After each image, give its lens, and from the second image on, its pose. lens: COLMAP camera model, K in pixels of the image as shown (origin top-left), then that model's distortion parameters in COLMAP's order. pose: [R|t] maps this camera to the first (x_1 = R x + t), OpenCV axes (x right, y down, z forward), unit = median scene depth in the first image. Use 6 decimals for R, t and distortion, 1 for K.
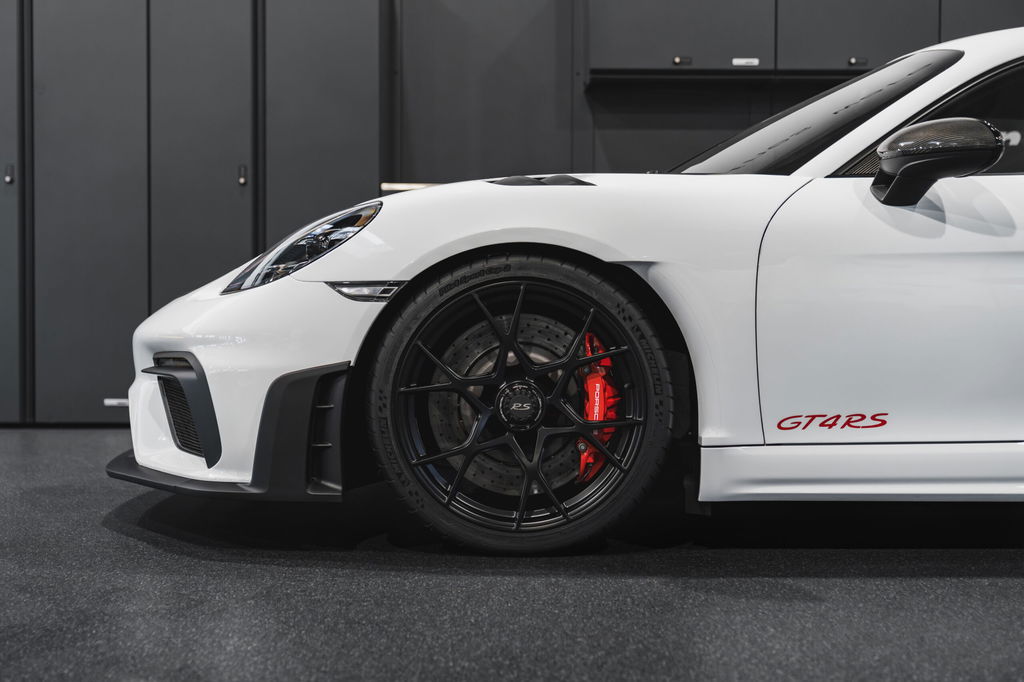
lens RADIAL K [[1539.7, 0, 511.7], [0, 1539.7, 337.1], [0, 0, 1]] dist [-0.018408, 0.000000]
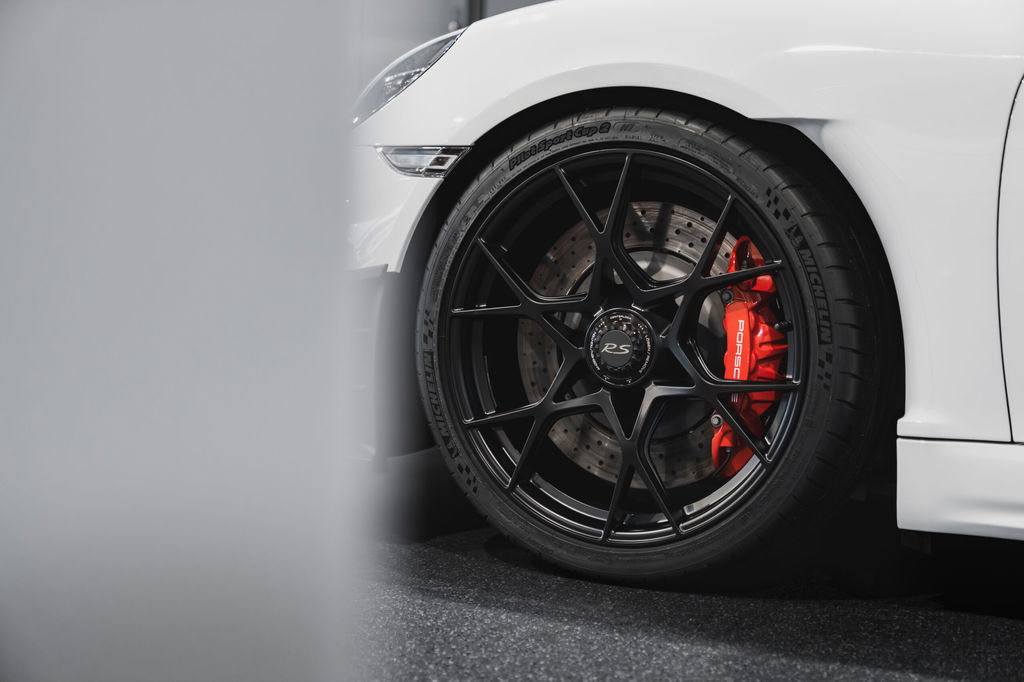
lens RADIAL K [[1928.8, 0, 512.7], [0, 1928.8, 343.7], [0, 0, 1]] dist [-0.003625, 0.000000]
pose [[0.869722, 0.063129, -0.489487, 0.355311], [-0.038597, 0.997448, 0.060061, -0.002678], [0.492030, -0.033344, 0.869940, 0.291417]]
